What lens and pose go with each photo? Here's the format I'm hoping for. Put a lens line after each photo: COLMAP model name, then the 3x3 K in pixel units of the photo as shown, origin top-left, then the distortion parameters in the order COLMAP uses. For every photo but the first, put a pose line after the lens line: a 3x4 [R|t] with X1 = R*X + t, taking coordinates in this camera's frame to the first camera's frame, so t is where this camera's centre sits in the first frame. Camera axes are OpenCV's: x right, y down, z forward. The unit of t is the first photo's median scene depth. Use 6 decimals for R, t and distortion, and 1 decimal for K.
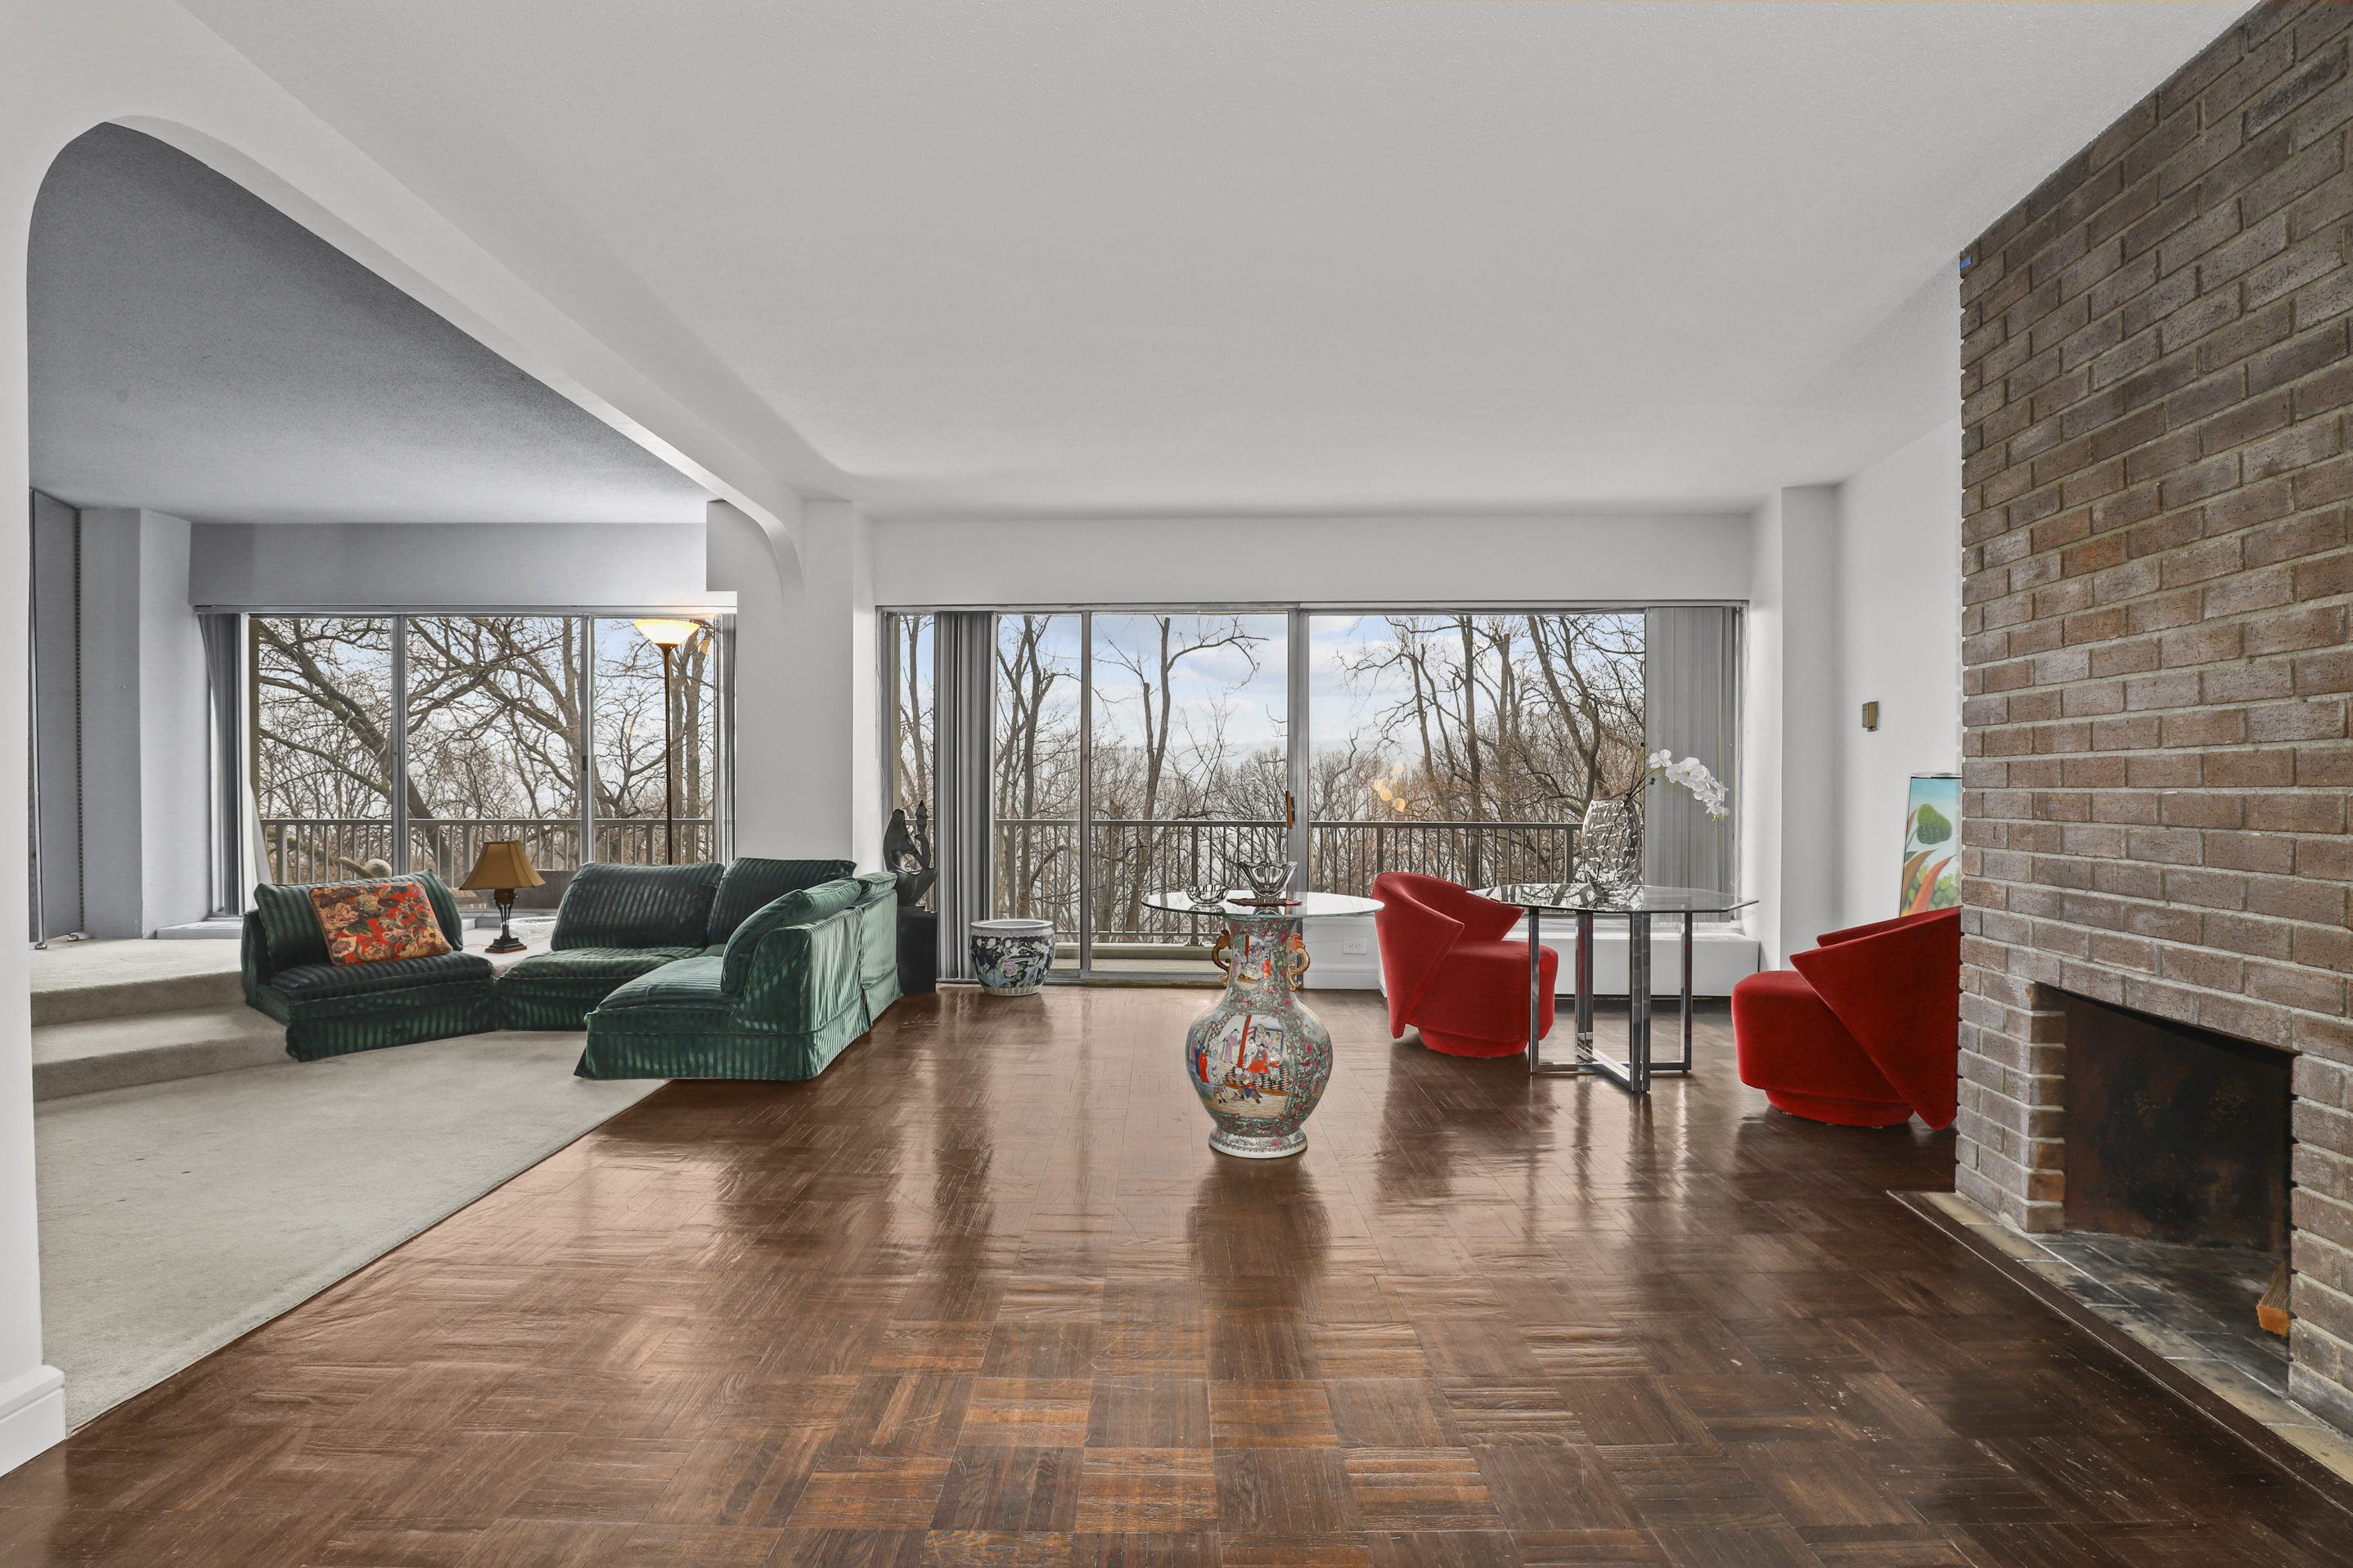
lens RADIAL K [[1093.1, 0, 1161.0], [0, 1093.1, 796.9], [0, 0, 1]] dist [-0.037435, 0.007871]
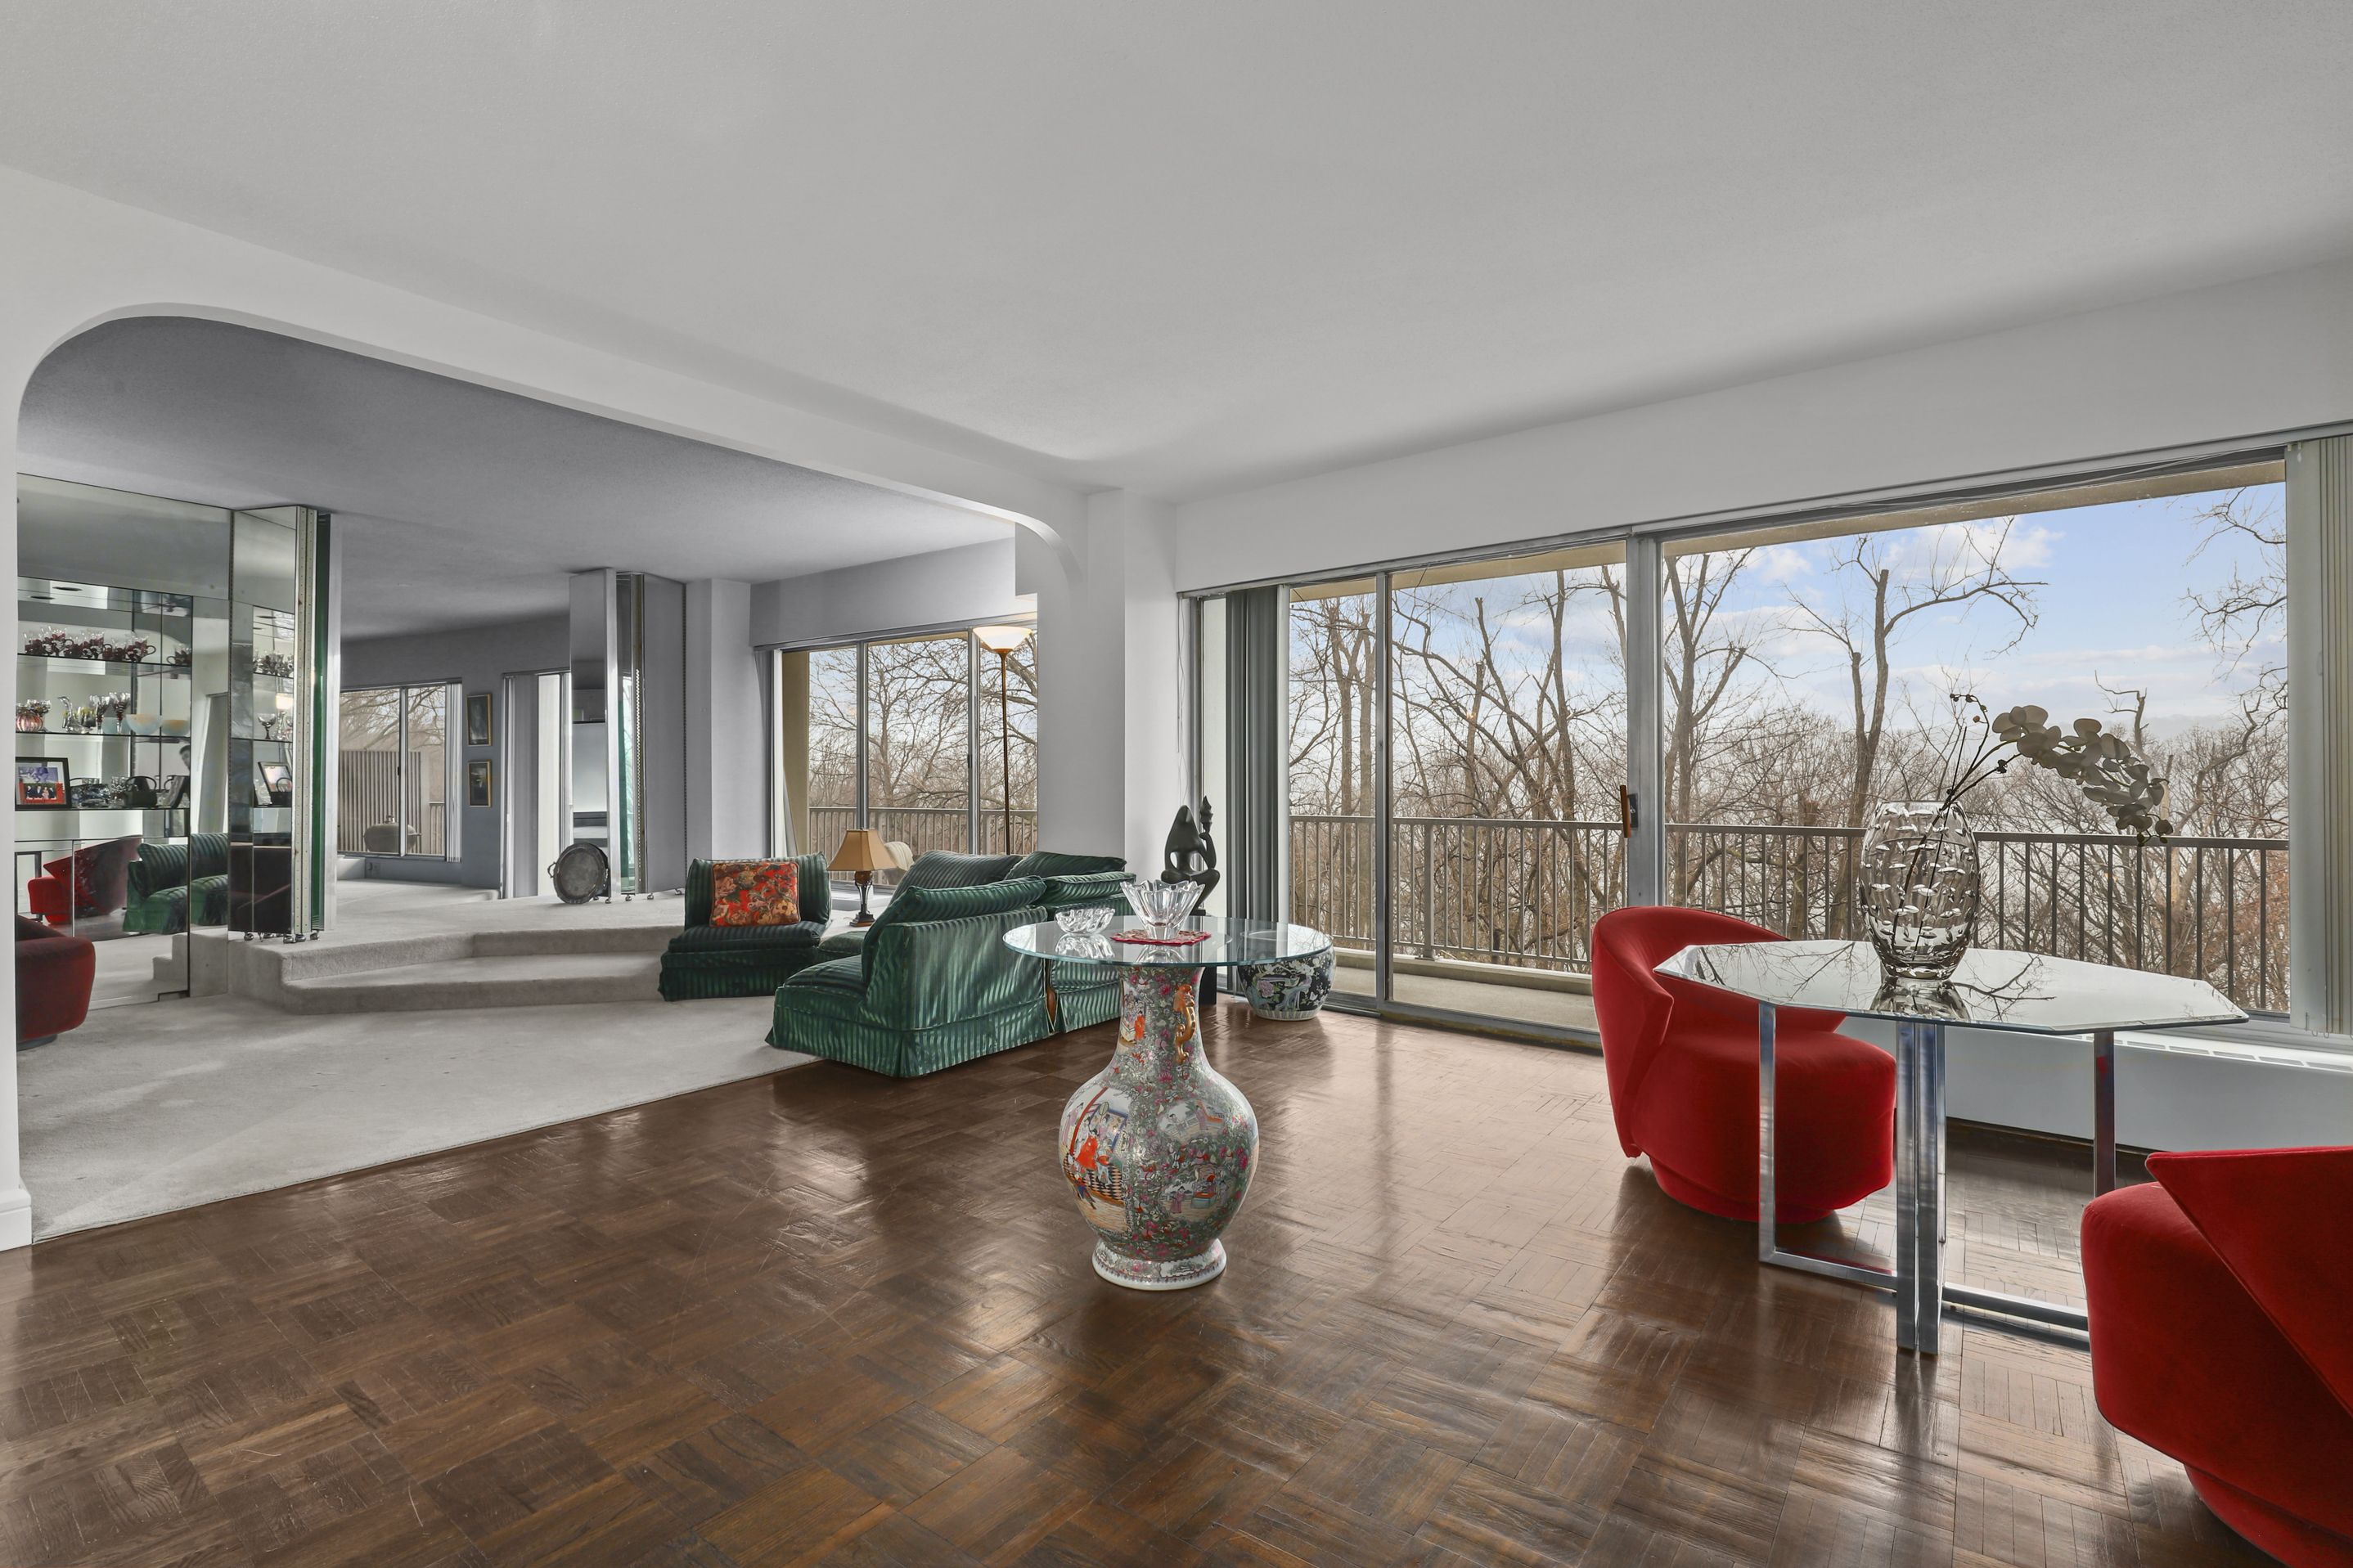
lens RADIAL K [[1094.1, 0, 1171.4], [0, 1094.1, 774.0], [0, 0, 1]] dist [-0.025658, 0.000337]
pose [[0.798366, -0.005974, -0.602143, 0.400035], [-0.002703, 0.999905, -0.013503, -0.004327], [0.602166, 0.012408, 0.798274, 0.296776]]
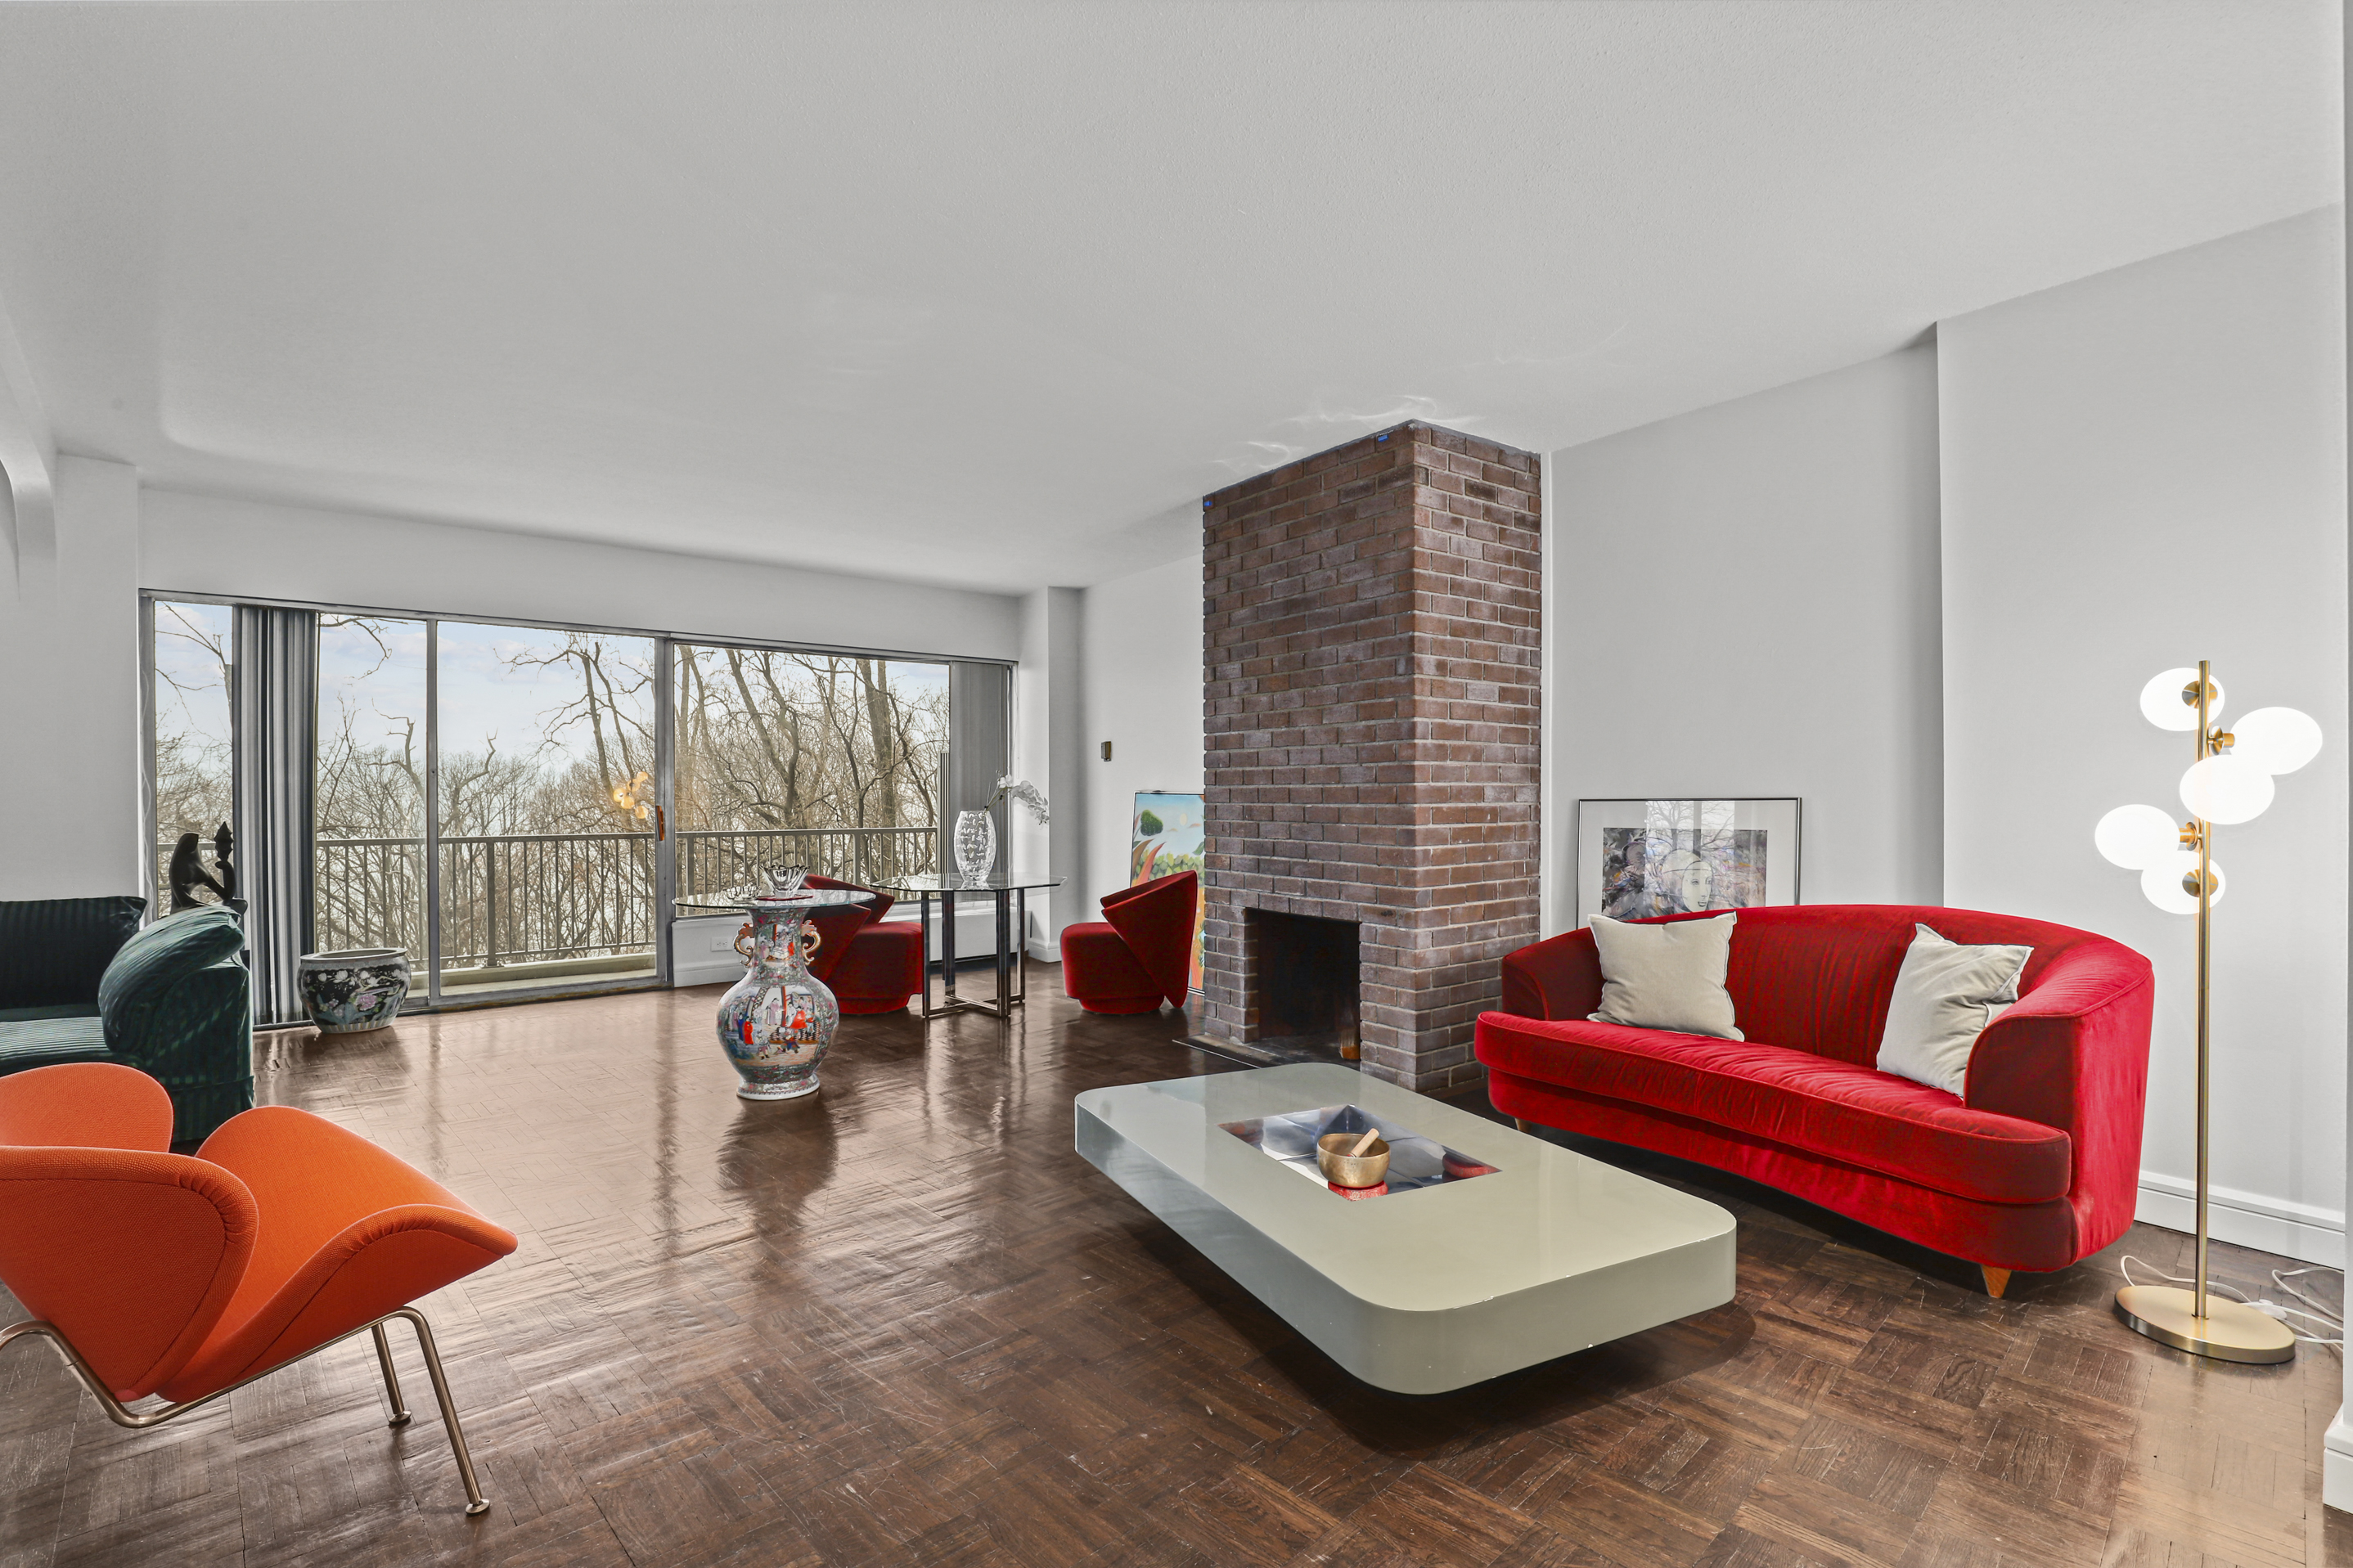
lens RADIAL K [[1099.9, 0, 1176.1], [0, 1099.9, 806.4], [0, 0, 1]] dist [-0.036876, 0.008220]
pose [[0.725145, -0.012867, 0.688476, -0.322539], [0.009963, 0.999917, 0.008193, -0.010763], [-0.688524, 0.000918, 0.725213, -0.167234]]
